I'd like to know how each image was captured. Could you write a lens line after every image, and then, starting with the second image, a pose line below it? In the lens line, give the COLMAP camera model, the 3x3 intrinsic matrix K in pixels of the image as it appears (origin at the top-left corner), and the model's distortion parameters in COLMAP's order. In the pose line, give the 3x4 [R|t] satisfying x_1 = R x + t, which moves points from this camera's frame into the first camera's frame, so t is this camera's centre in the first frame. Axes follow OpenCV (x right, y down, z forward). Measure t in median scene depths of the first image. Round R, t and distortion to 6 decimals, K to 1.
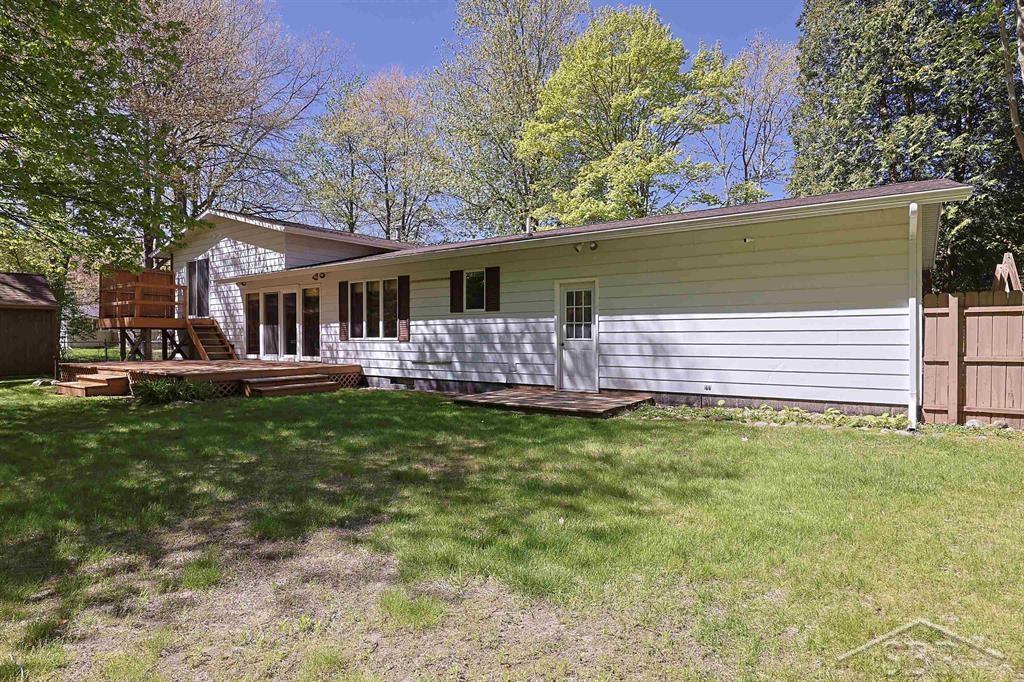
lens RADIAL K [[544.6, 0, 512.5], [0, 544.6, 339.5], [0, 0, 1]] dist [-0.024244, -0.000077]
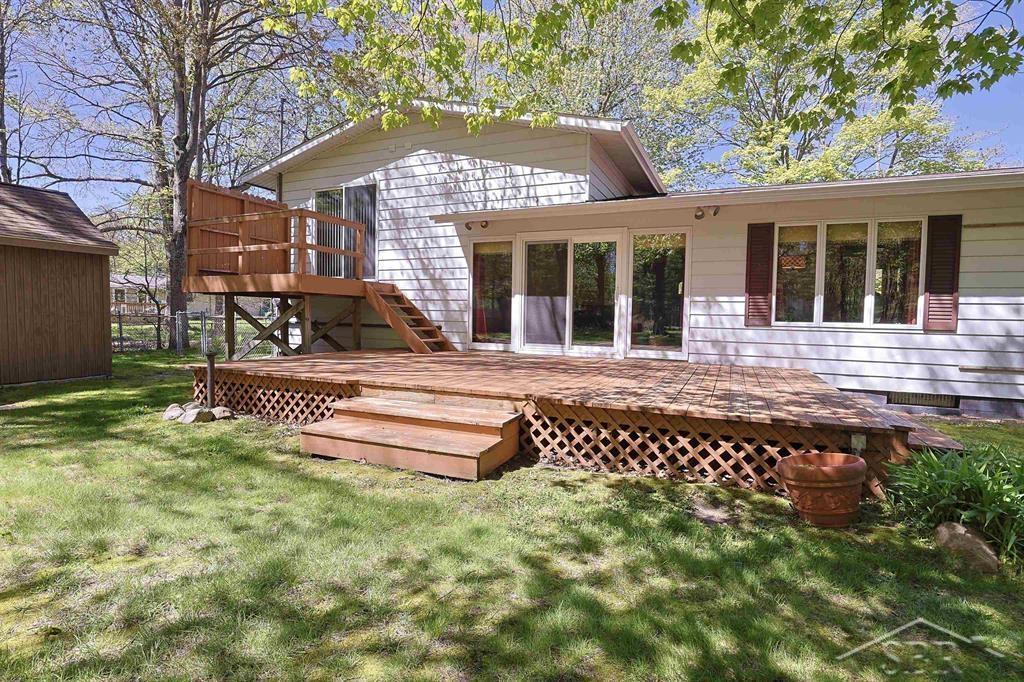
lens RADIAL K [[496.6, 0, 515.9], [0, 496.6, 336.8], [0, 0, 1]] dist [-0.019833, -0.000655]
pose [[0.982039, 0.013012, 0.188227, -0.632547], [-0.020511, 0.999069, 0.037946, -0.001355], [-0.187558, -0.041125, 0.981392, 0.506325]]
